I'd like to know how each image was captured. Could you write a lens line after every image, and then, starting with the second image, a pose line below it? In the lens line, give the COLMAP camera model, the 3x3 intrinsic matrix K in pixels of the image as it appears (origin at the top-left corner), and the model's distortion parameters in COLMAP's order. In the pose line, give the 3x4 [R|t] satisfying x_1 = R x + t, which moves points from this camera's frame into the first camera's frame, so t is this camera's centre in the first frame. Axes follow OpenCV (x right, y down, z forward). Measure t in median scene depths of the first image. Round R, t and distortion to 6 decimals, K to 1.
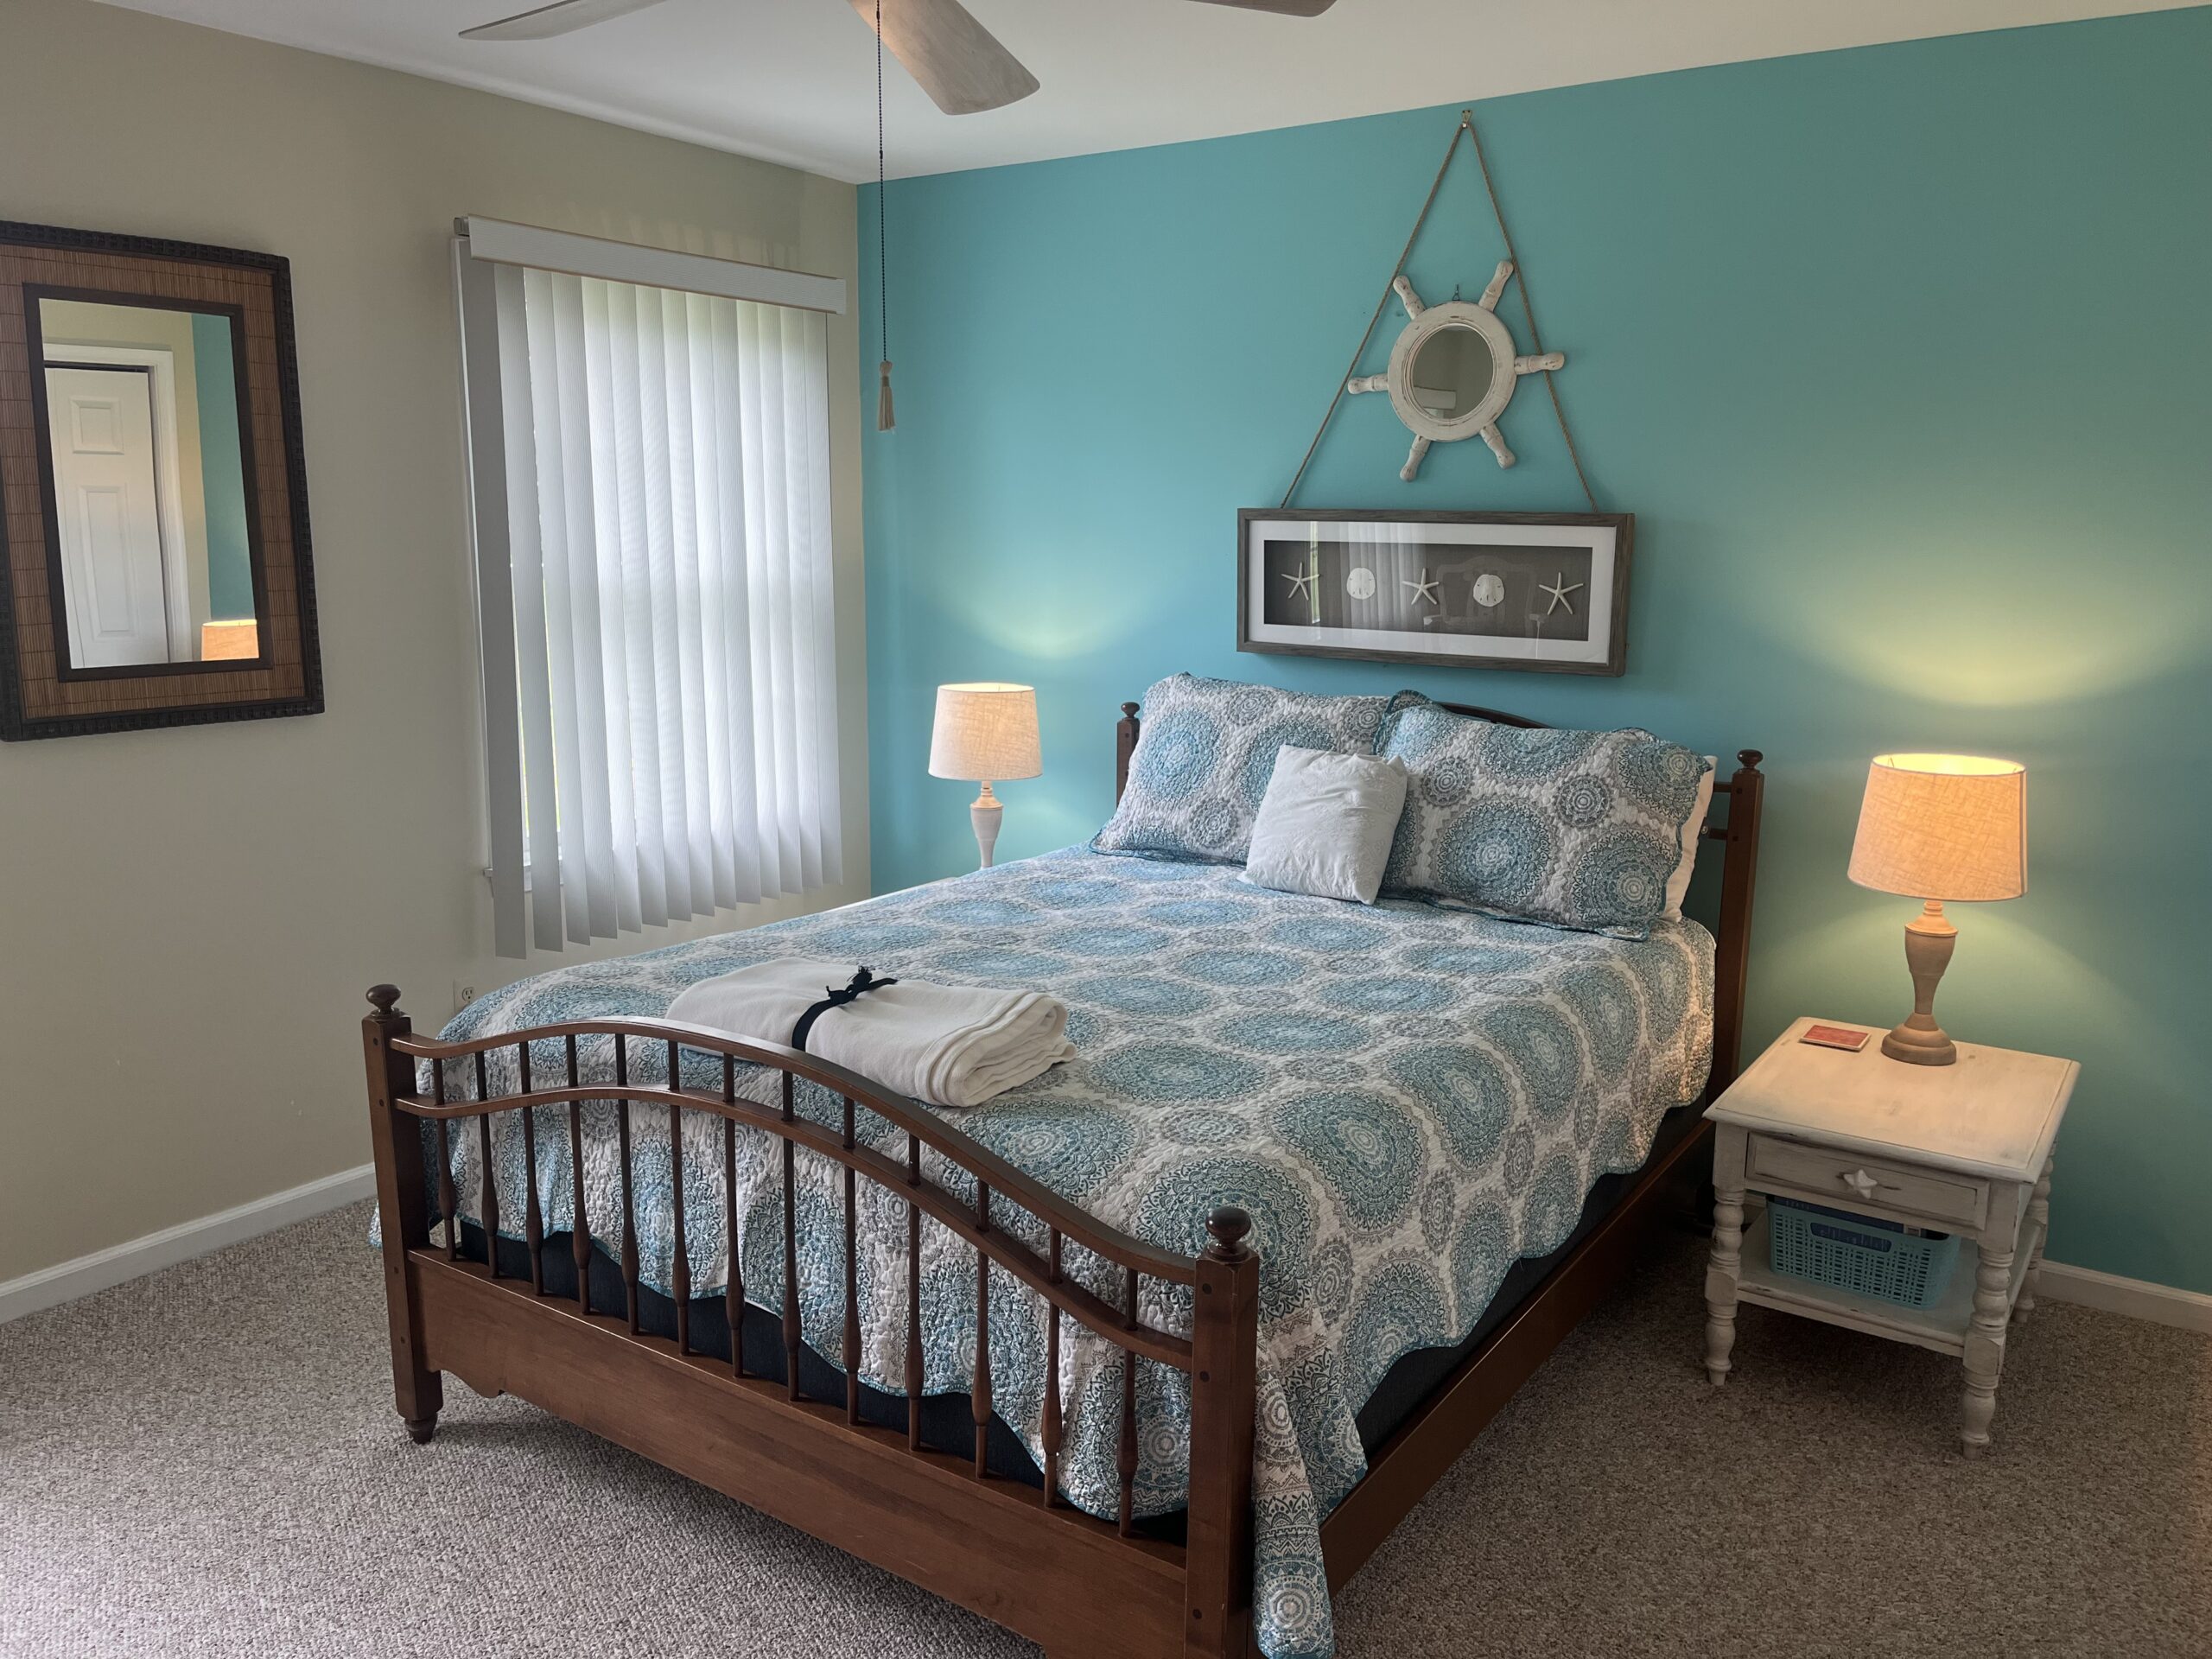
lens RADIAL K [[1667.0, 0, 1100.7], [0, 1667.0, 826.6], [0, 0, 1]] dist [0.011809, -0.019198]
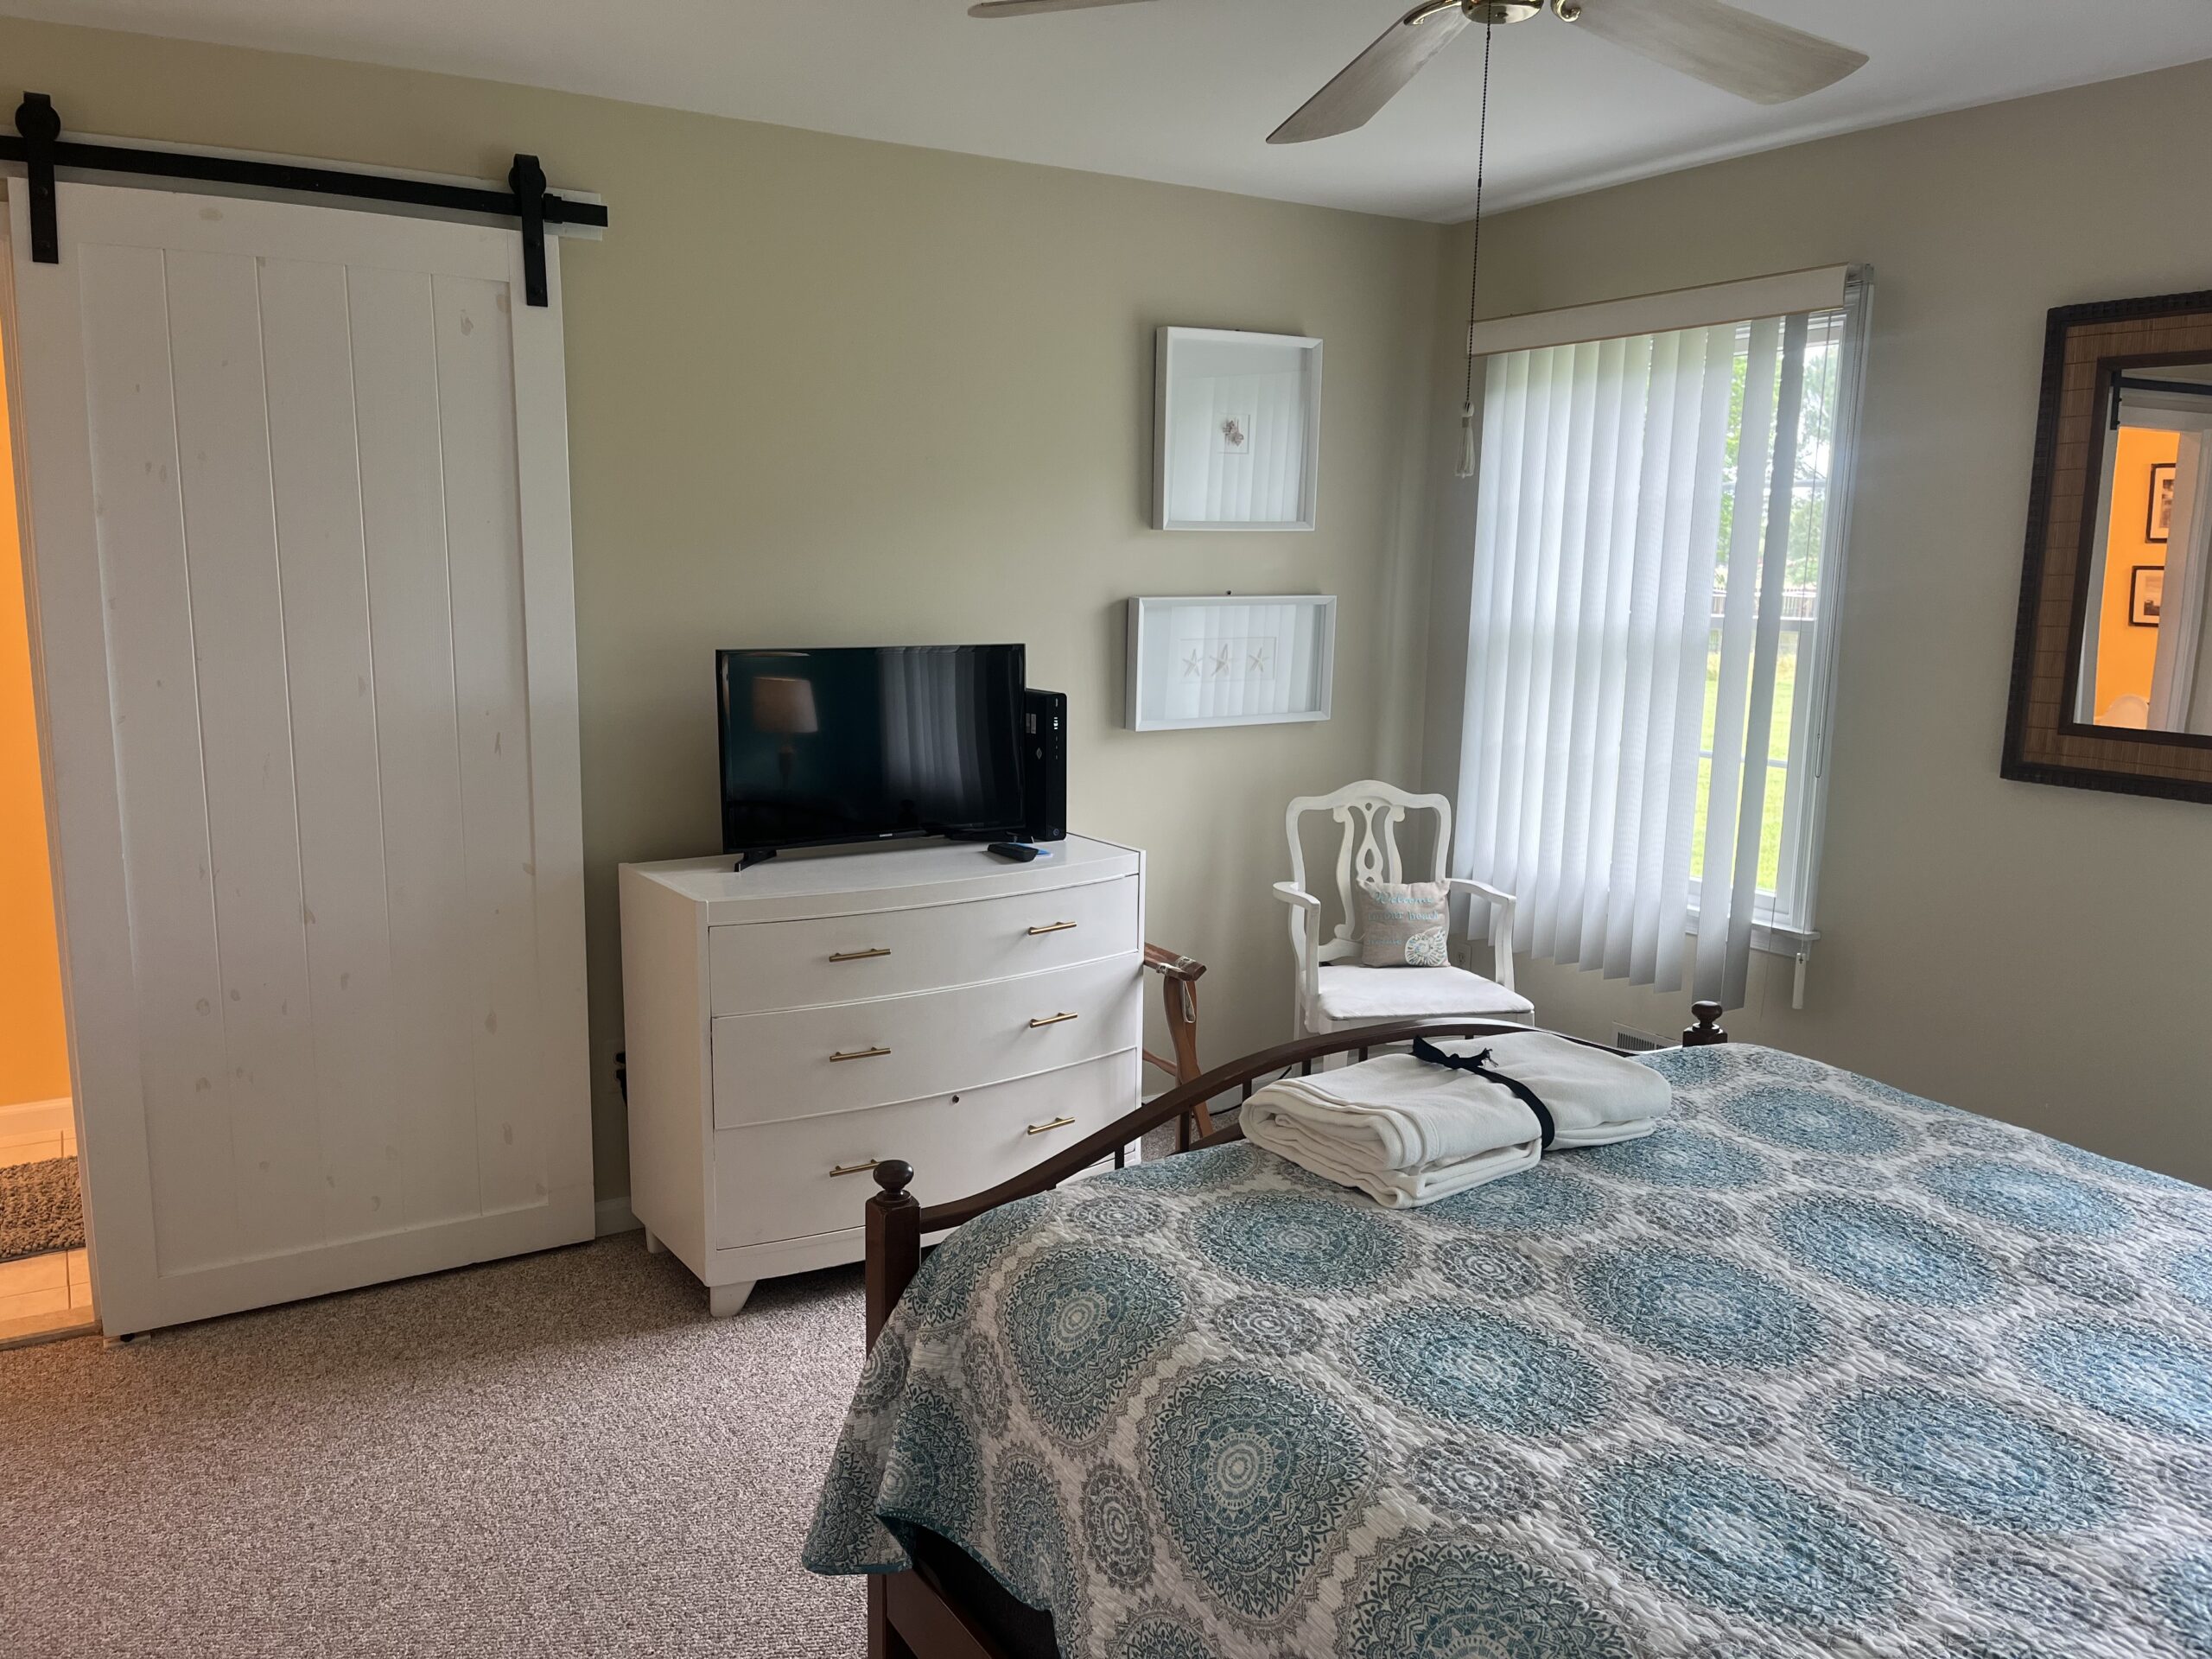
lens RADIAL K [[1667.0, 0, 1095.6], [0, 1667.0, 824.6], [0, 0, 1]] dist [0.011809, -0.019198]
pose [[-0.387154, 0.134756, -0.912114, 0.767732], [-0.189799, 0.956427, 0.221864, -0.198476], [0.902268, 0.259014, -0.344708, 1.095321]]
